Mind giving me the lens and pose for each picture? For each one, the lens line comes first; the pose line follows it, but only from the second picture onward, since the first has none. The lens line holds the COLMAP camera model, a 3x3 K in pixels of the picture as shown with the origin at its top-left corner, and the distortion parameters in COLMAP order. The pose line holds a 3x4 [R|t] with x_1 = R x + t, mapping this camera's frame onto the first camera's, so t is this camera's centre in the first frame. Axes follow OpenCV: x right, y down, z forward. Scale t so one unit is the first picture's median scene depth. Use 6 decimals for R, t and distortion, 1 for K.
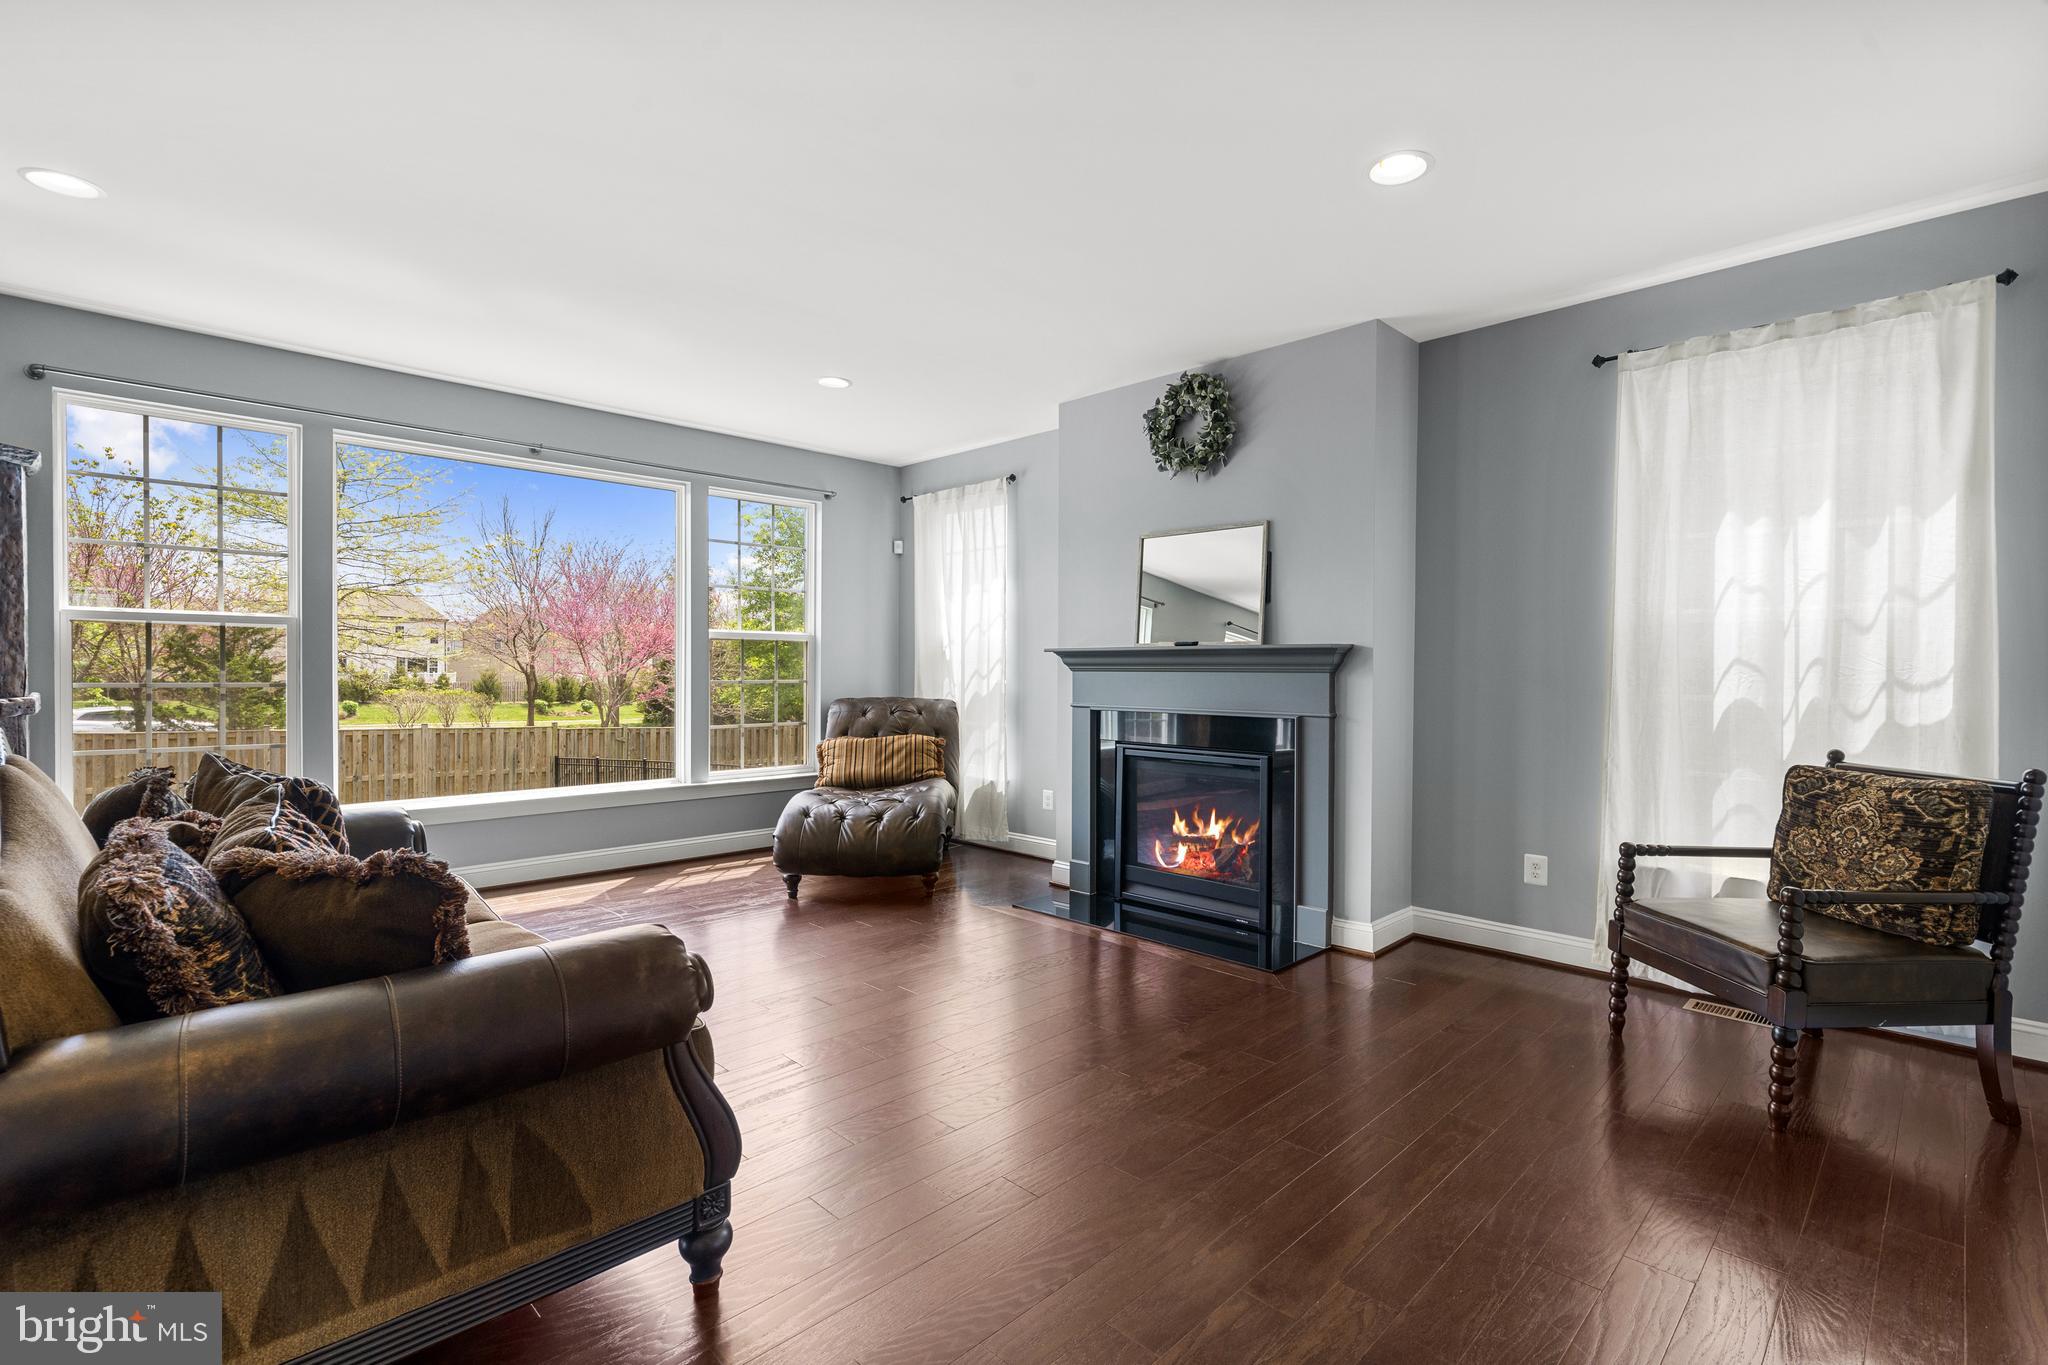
lens RADIAL K [[922.5, 0, 1024.0], [0, 922.5, 682.5], [0, 0, 1]] dist [0.001644, 0.000366]
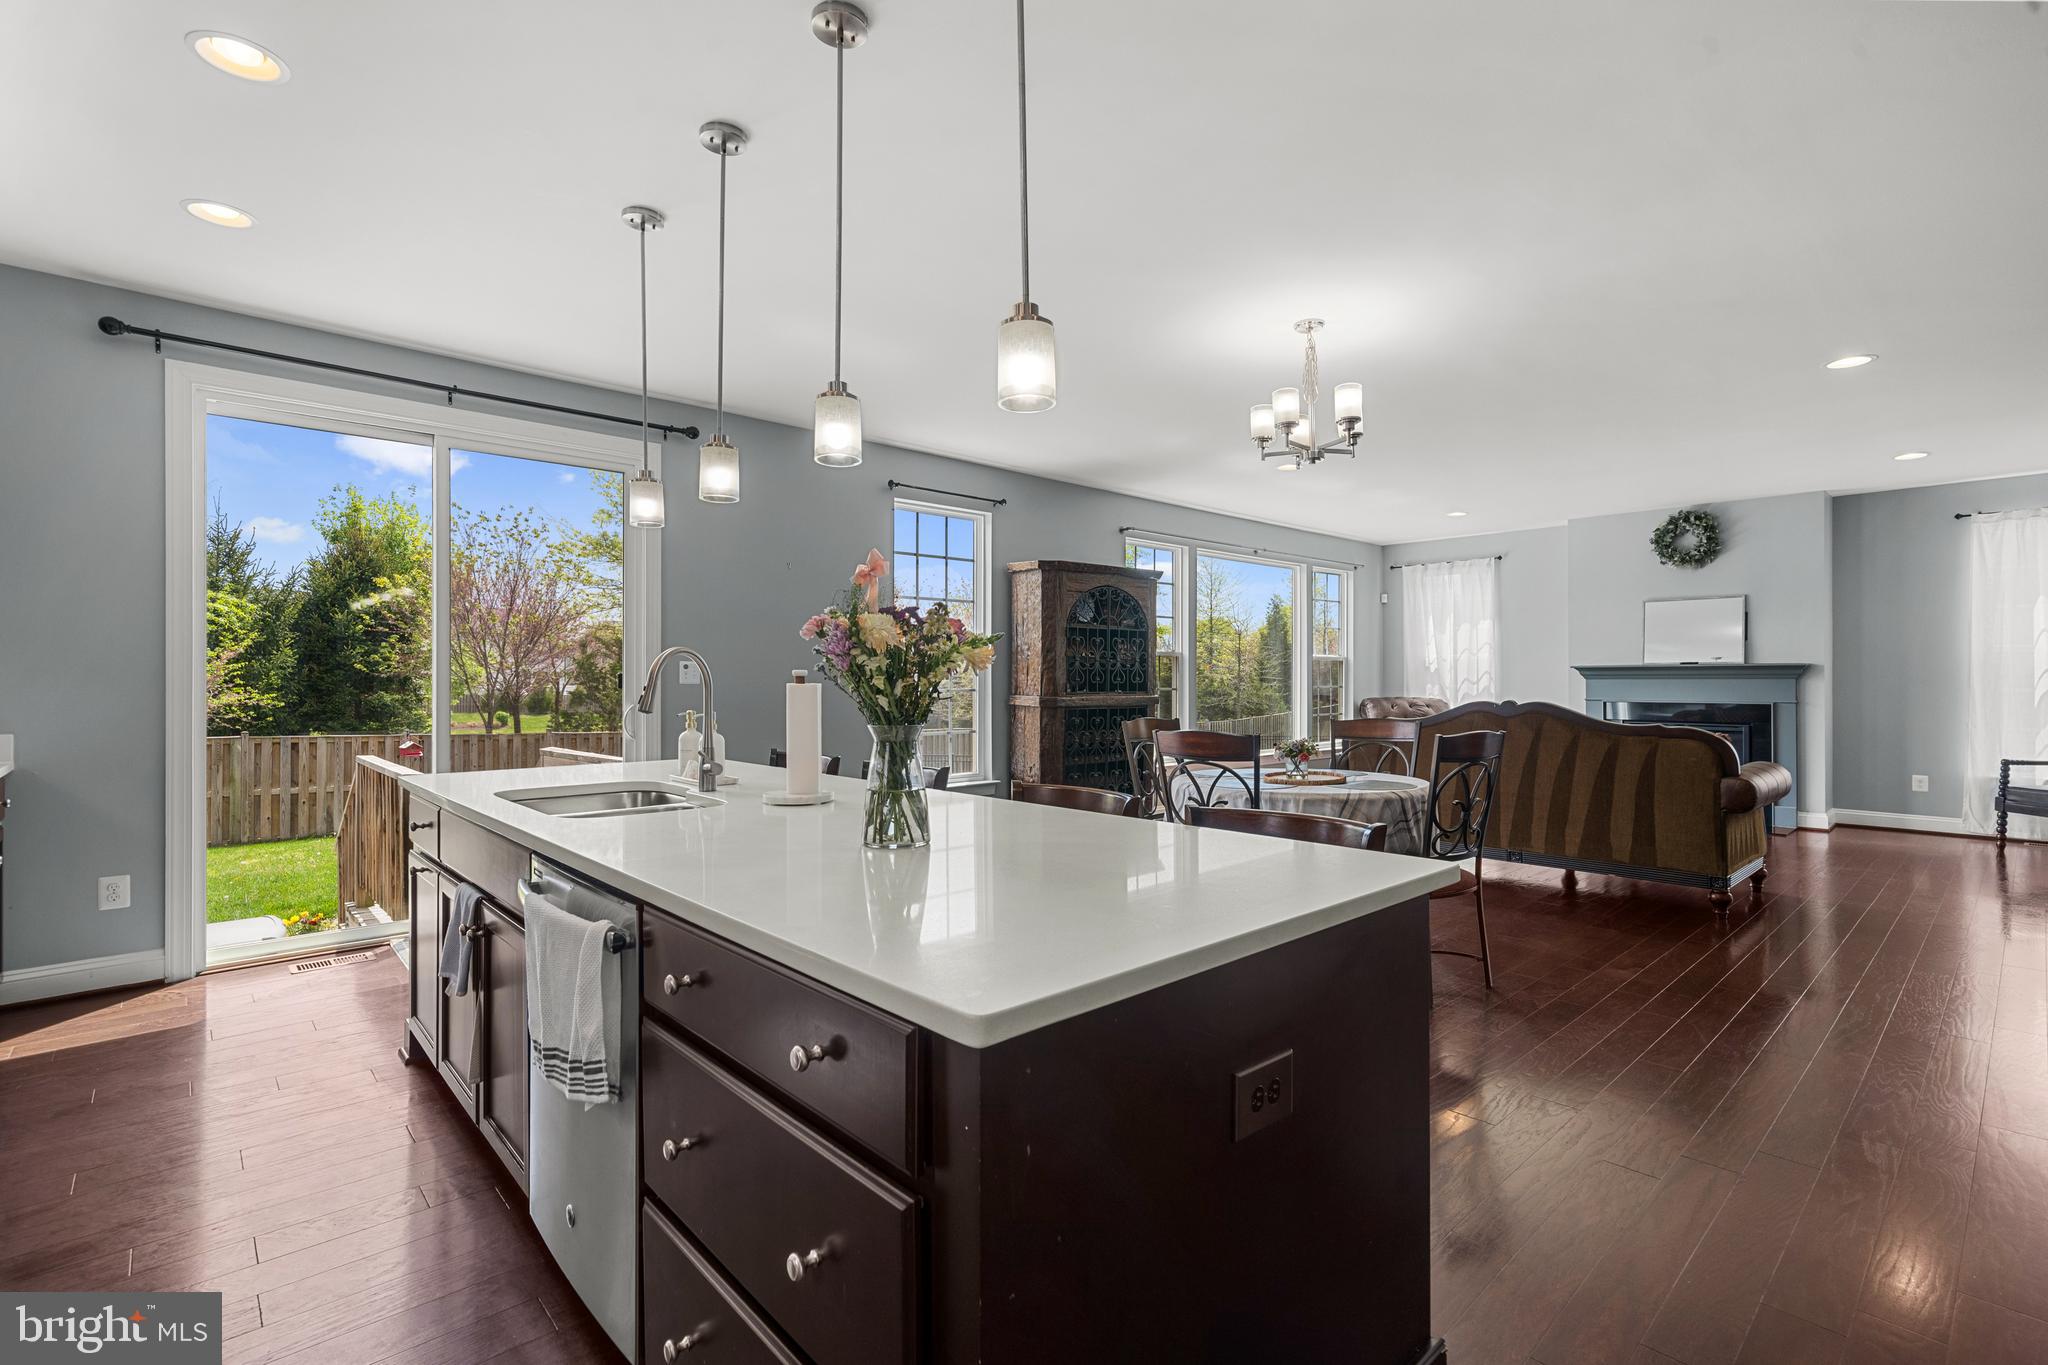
lens RADIAL K [[922.5, 0, 1024.0], [0, 922.5, 682.5], [0, 0, 1]] dist [0.001644, 0.000366]
pose [[0.999216, -0.005693, -0.039190, -1.023660], [0.005272, 0.999927, -0.010848, 0.007133], [0.039249, 0.010633, 0.999173, -0.817021]]
